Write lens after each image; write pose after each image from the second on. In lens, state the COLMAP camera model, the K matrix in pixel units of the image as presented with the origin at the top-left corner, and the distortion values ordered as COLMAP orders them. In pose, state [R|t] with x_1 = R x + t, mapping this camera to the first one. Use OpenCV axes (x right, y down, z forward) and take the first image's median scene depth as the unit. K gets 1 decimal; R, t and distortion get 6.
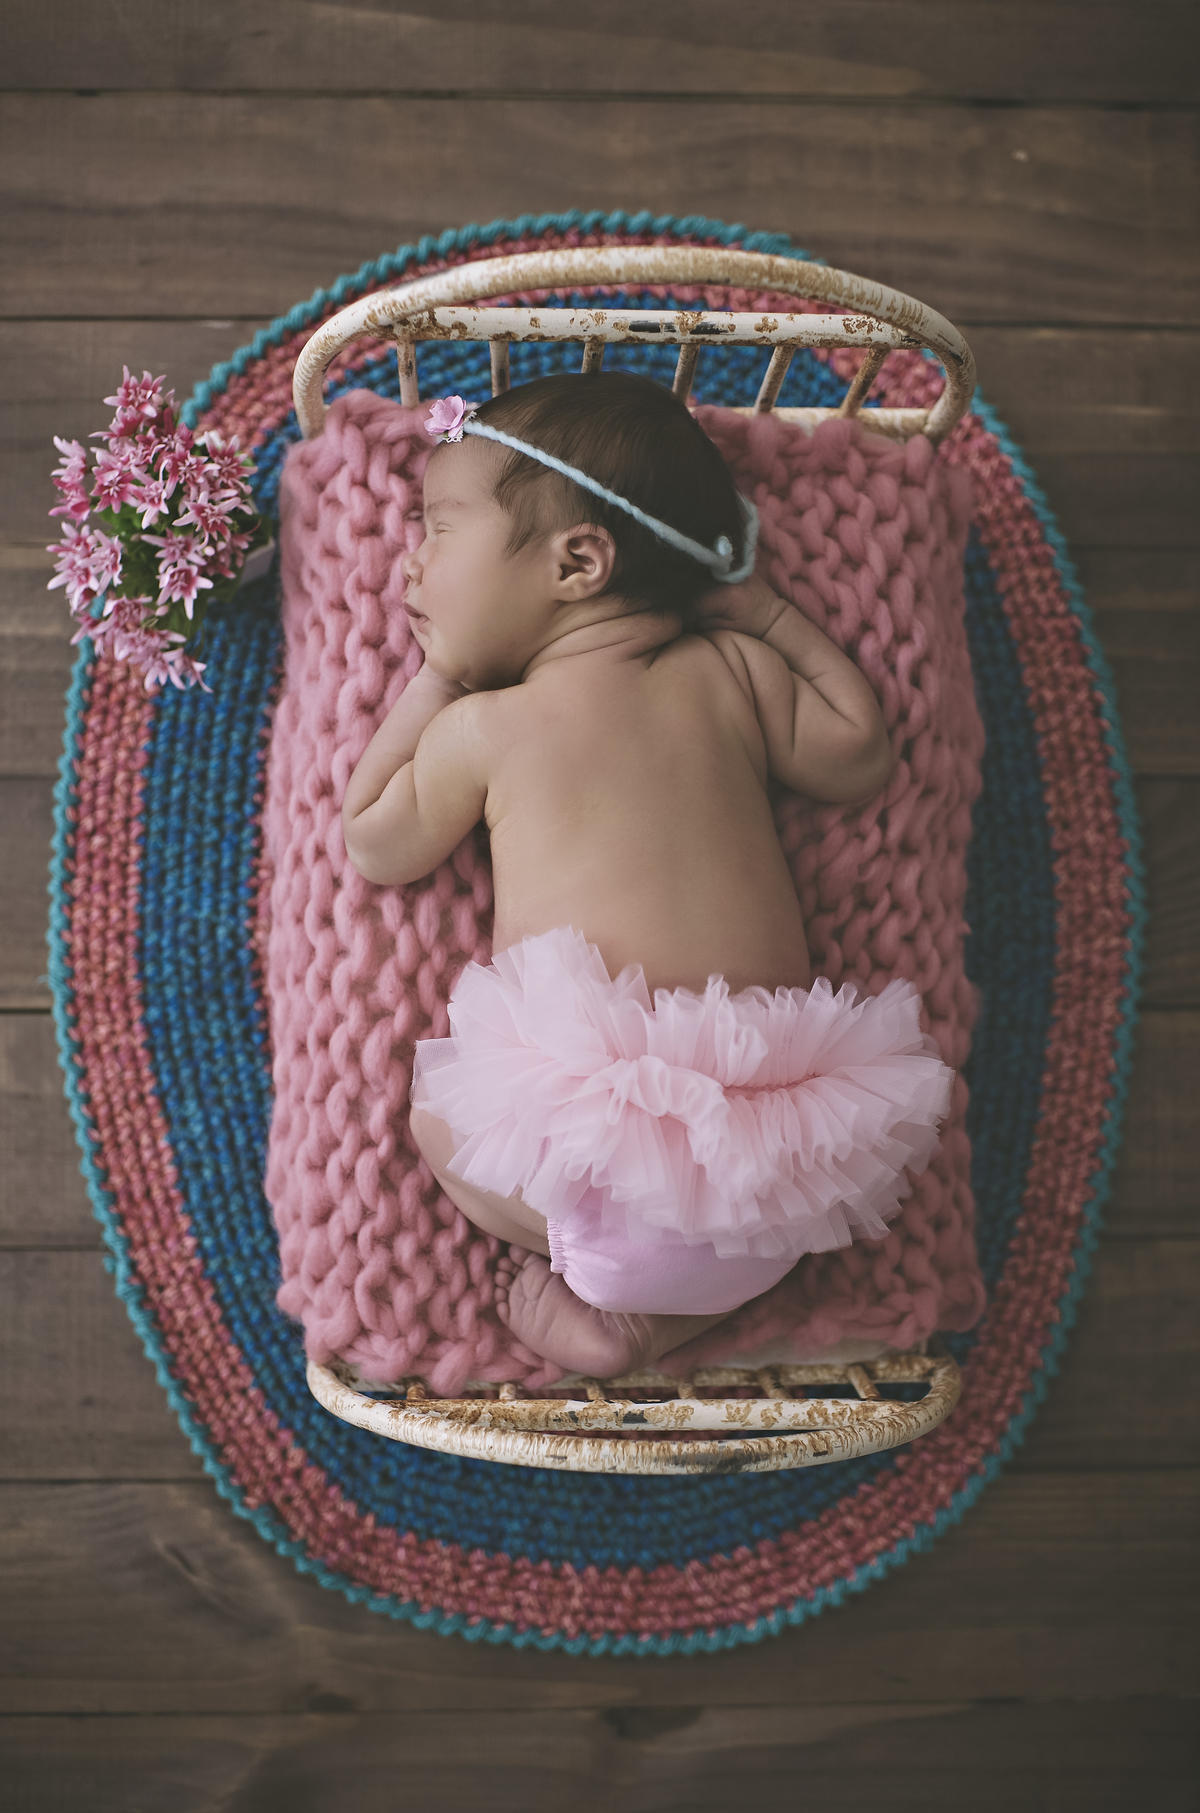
lens RADIAL K [[1828.4, 0, 602.3], [0, 1828.4, 906.5], [0, 0, 1]] dist [-0.011821, 0.000000]
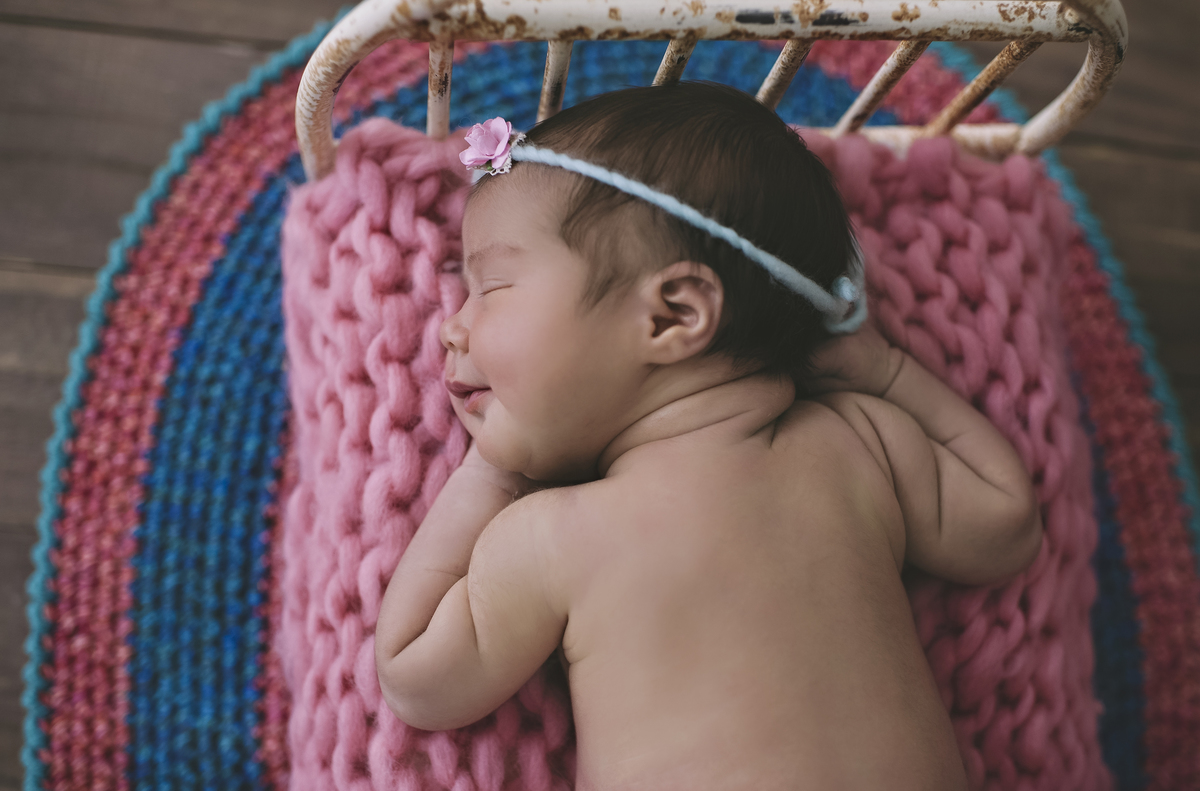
lens RADIAL K [[1210.2, 0, 599.5], [0, 1210.2, 395.2], [0, 0, 1]] dist [-0.011821, 0.000000]
pose [[0.994785, -0.046544, 0.090750, -0.087388], [0.055309, 0.993786, -0.096597, -0.099388], [-0.085690, 0.101112, 0.991178, 0.459019]]
